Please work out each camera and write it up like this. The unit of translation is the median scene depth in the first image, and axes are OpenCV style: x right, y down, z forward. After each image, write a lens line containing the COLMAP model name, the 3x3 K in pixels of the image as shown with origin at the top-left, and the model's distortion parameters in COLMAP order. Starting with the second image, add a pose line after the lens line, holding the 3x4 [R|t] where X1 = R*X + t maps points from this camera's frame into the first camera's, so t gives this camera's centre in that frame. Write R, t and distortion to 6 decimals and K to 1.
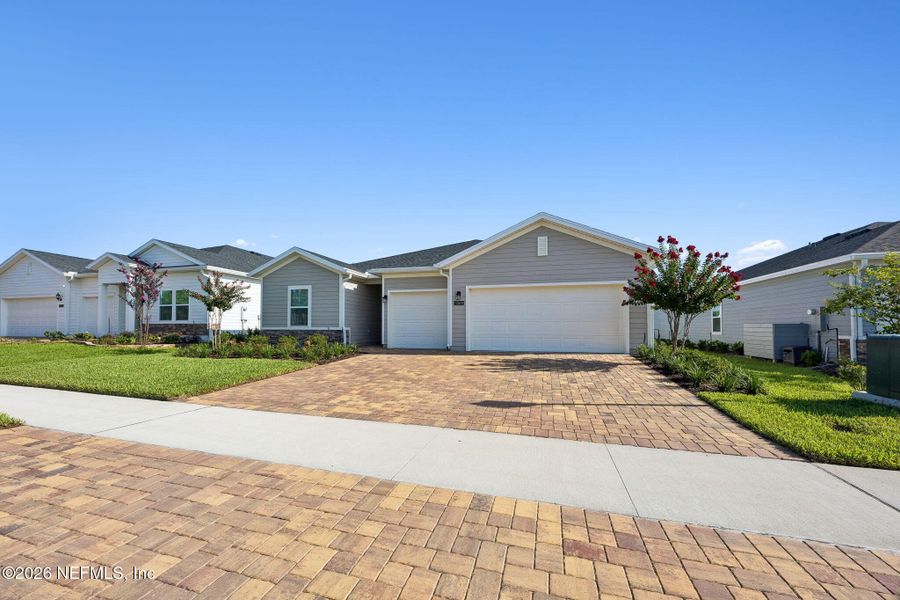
lens RADIAL K [[350.1, 0, 451.4], [0, 350.1, 313.4], [0, 0, 1]] dist [-0.001486, -0.000307]
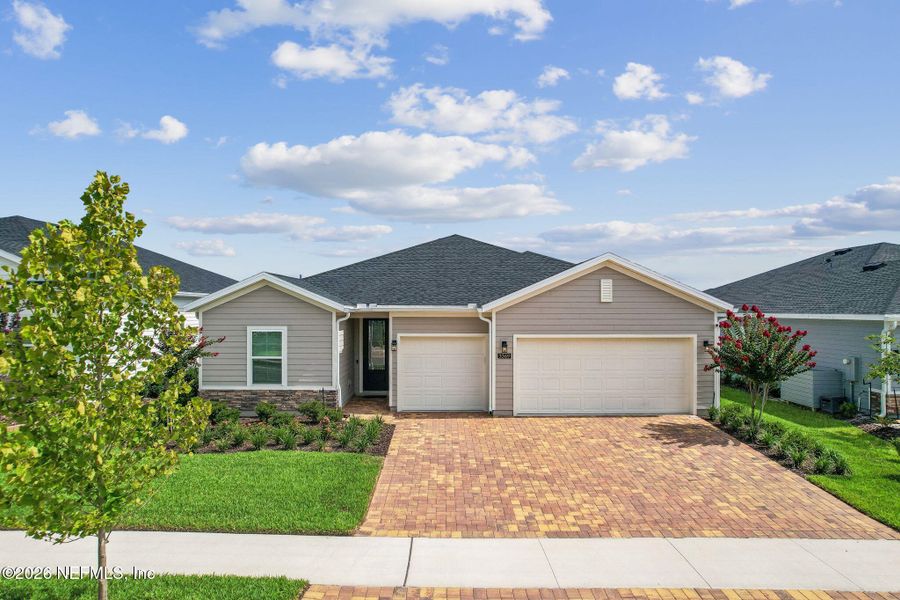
lens RADIAL K [[584.6, 0, 450.0], [0, 584.6, 300.0], [0, 0, 1]] dist [-0.021356, 0.000848]
pose [[0.960830, 0.002121, 0.277131, -0.454727], [-0.010307, 0.999552, 0.028085, -0.187863], [-0.276947, -0.029841, 0.960422, -0.234106]]
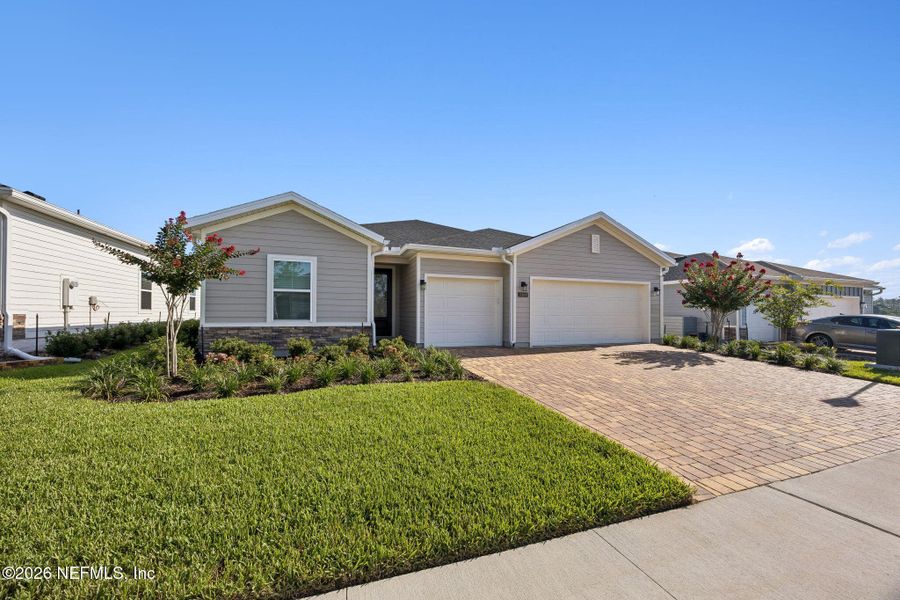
lens RADIAL K [[341.5, 0, 451.3], [0, 341.5, 299.5], [0, 0, 1]] dist [-0.001043, -0.000189]
pose [[0.811950, 0.025354, 0.583176, -0.625009], [-0.029528, 0.999561, -0.002346, -0.009383], [-0.582979, -0.015315, 0.812343, 0.383087]]
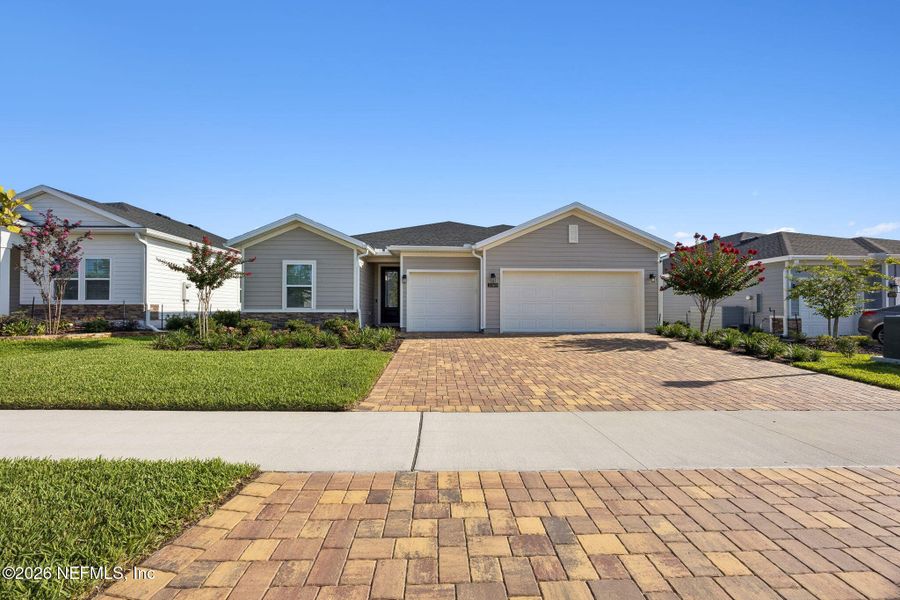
lens RADIAL K [[341.5, 0, 451.3], [0, 341.5, 299.5], [0, 0, 1]] dist [-0.001043, -0.000189]
pose [[0.950065, 0.007945, 0.311950, -0.383295], [-0.012700, 0.999832, 0.013214, -0.000221], [-0.311792, -0.016516, 0.950007, 0.110716]]
